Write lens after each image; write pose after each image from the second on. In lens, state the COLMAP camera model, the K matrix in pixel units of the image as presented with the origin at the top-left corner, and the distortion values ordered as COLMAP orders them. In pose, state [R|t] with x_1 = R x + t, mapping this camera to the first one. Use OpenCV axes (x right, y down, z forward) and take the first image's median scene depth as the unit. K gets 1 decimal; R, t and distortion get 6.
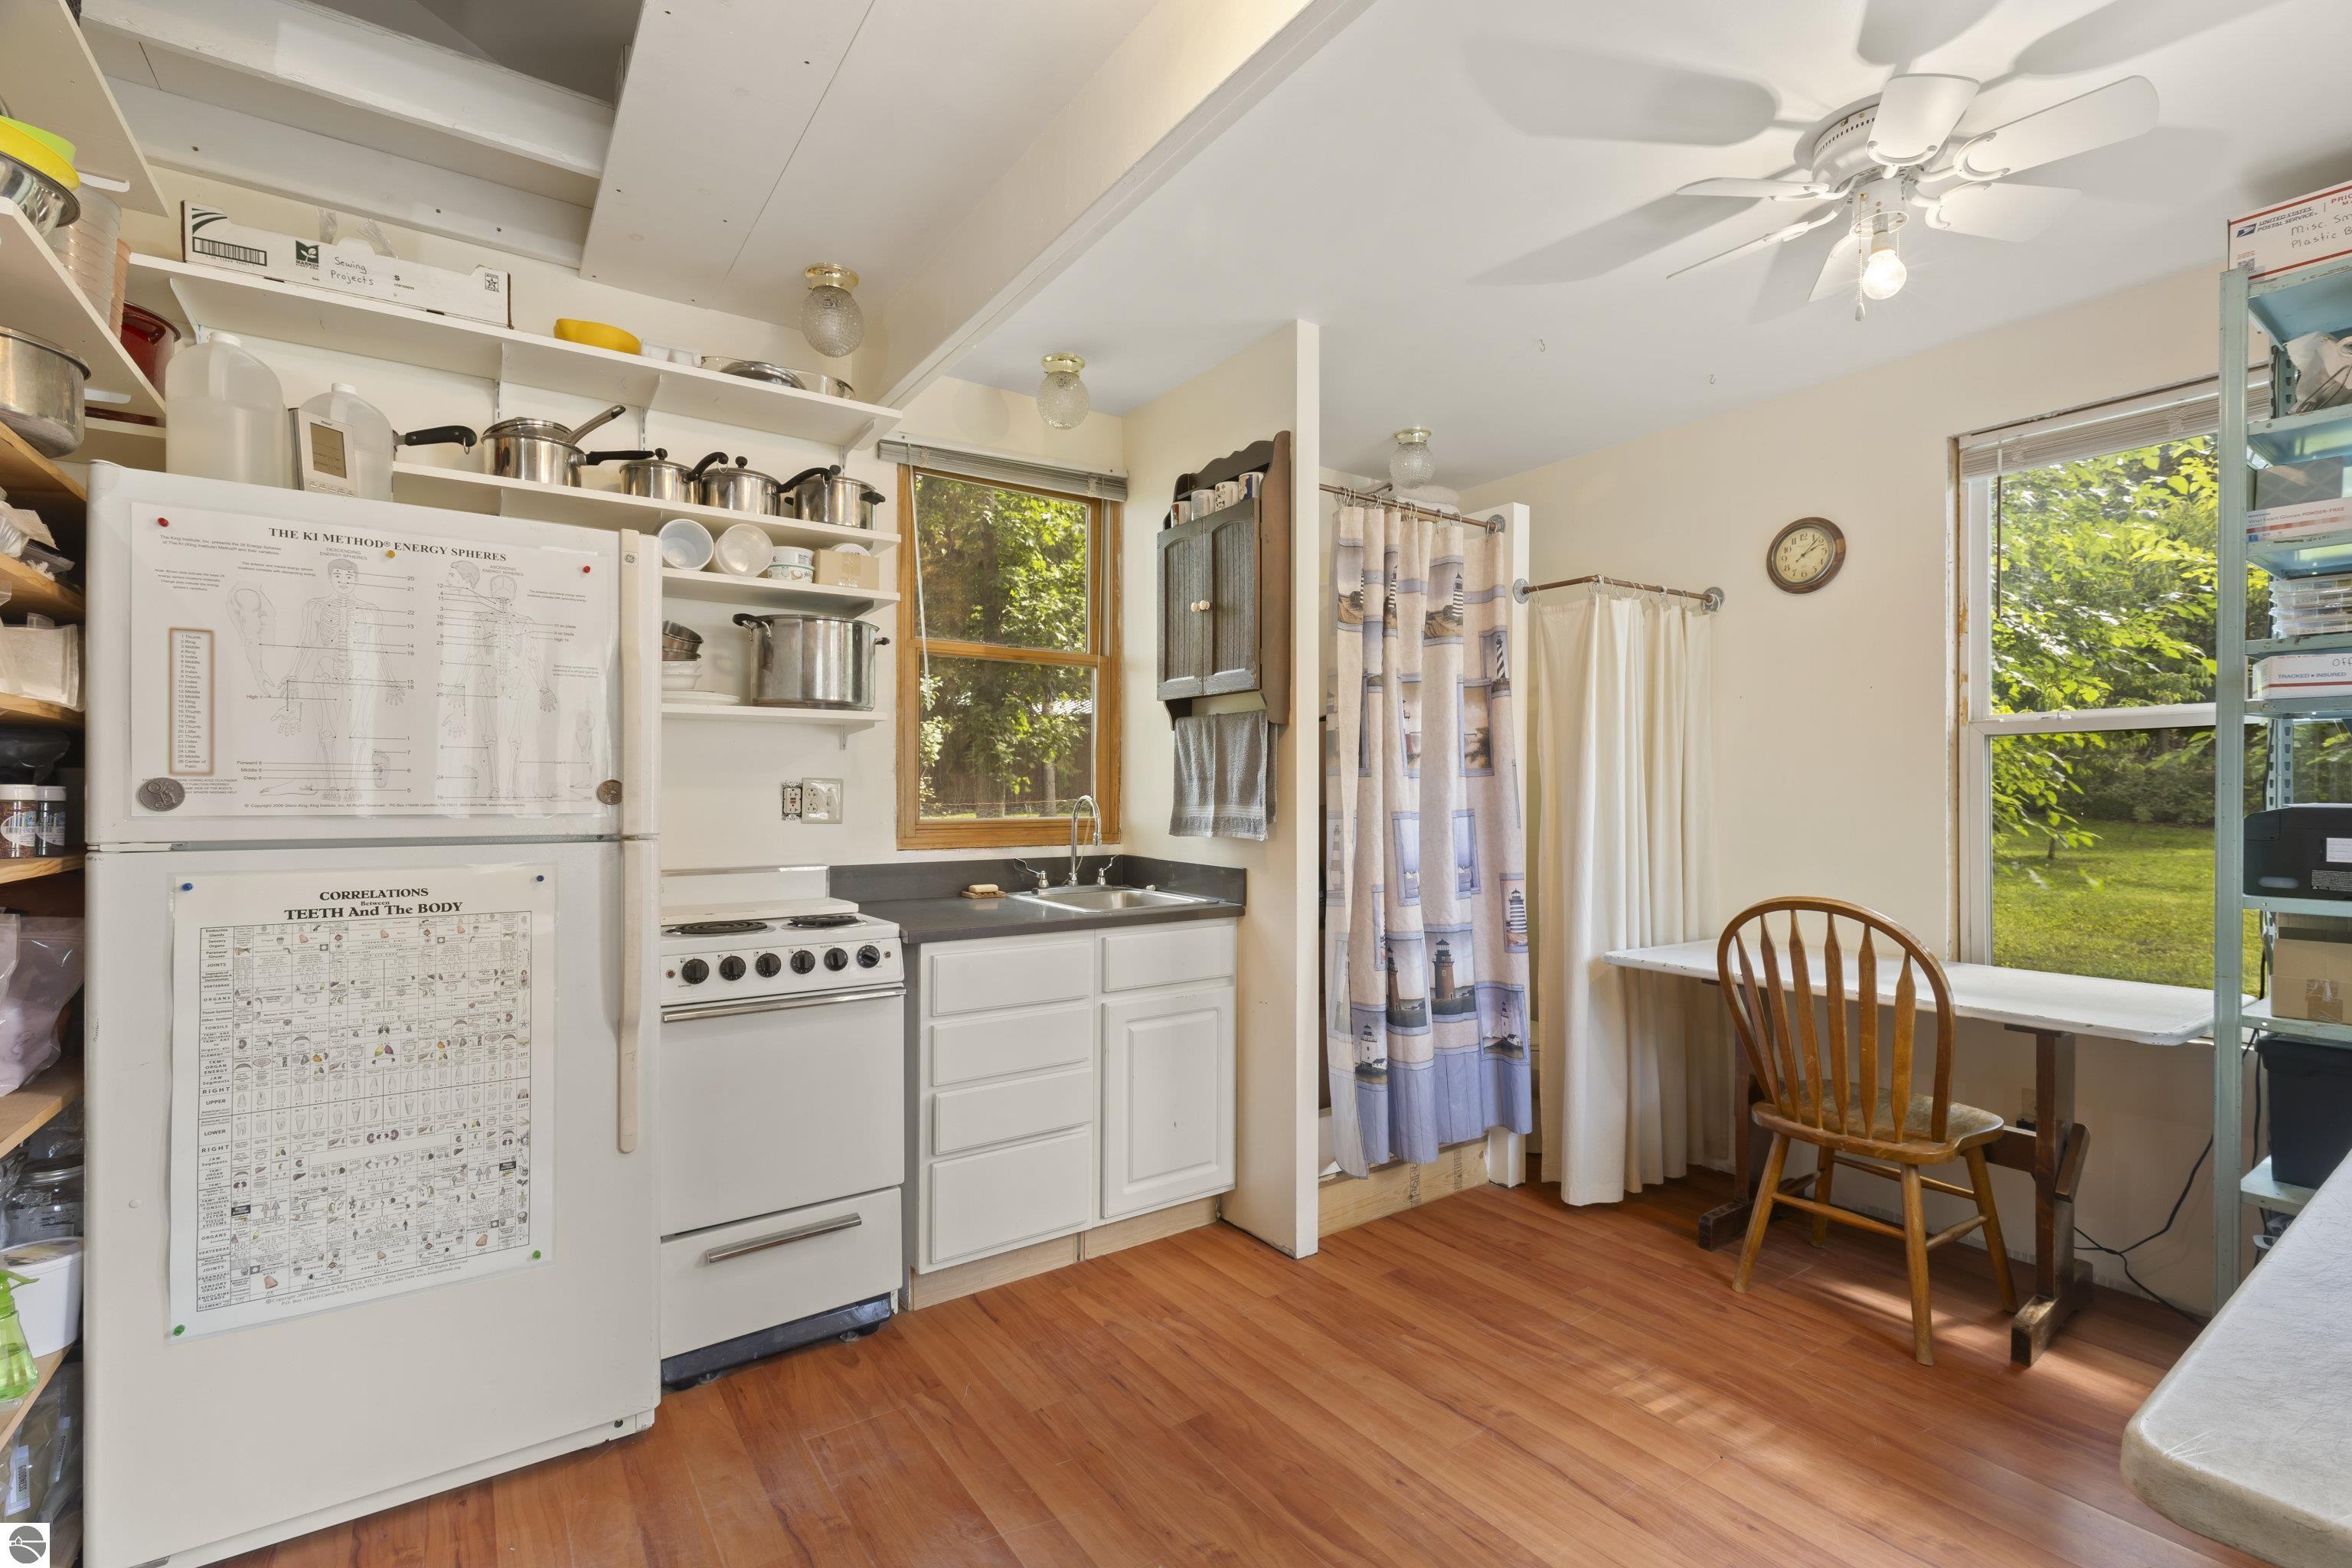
lens RADIAL K [[1026.4, 0, 1176.0], [0, 1026.4, 784.0], [0, 0, 1]] dist [0.000904, 0.000055]
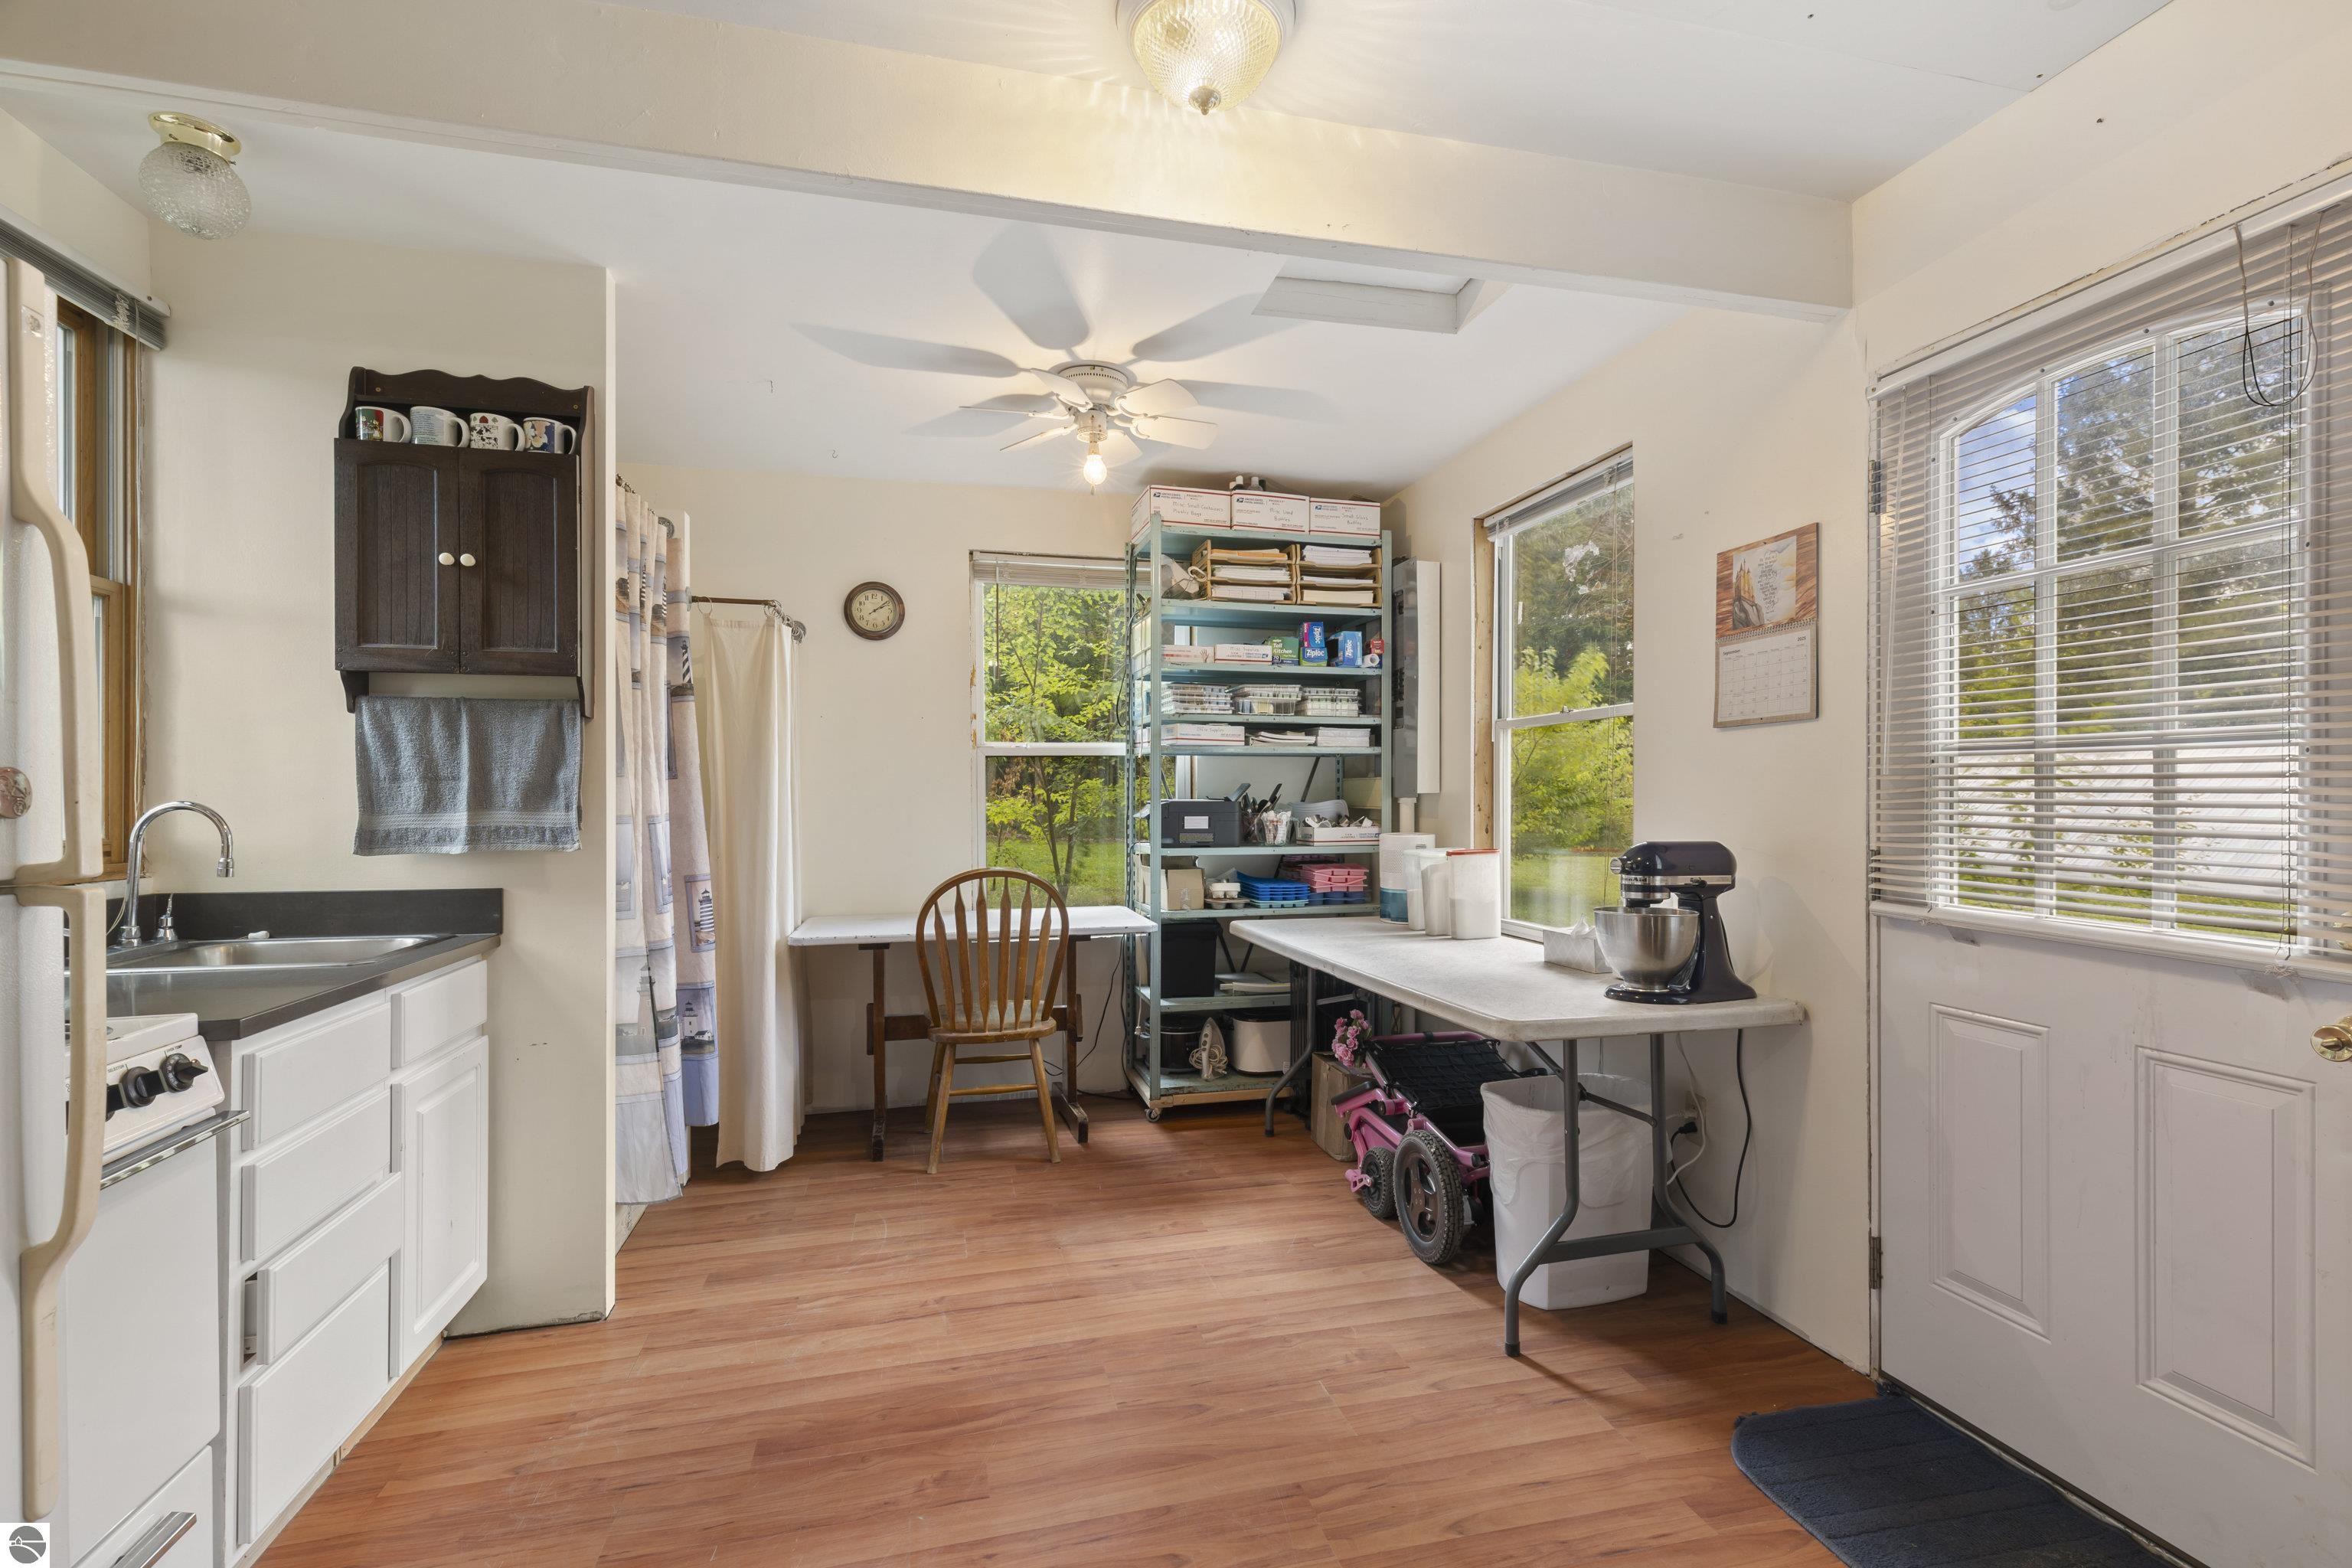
lens RADIAL K [[1026.4, 0, 1176.0], [0, 1026.4, 784.0], [0, 0, 1]] dist [0.000904, 0.000055]
pose [[0.377715, 0.008214, 0.925886, -0.533296], [-0.002813, 0.999966, -0.007724, 0.003698], [-0.925918, 0.000313, 0.377725, 0.205008]]
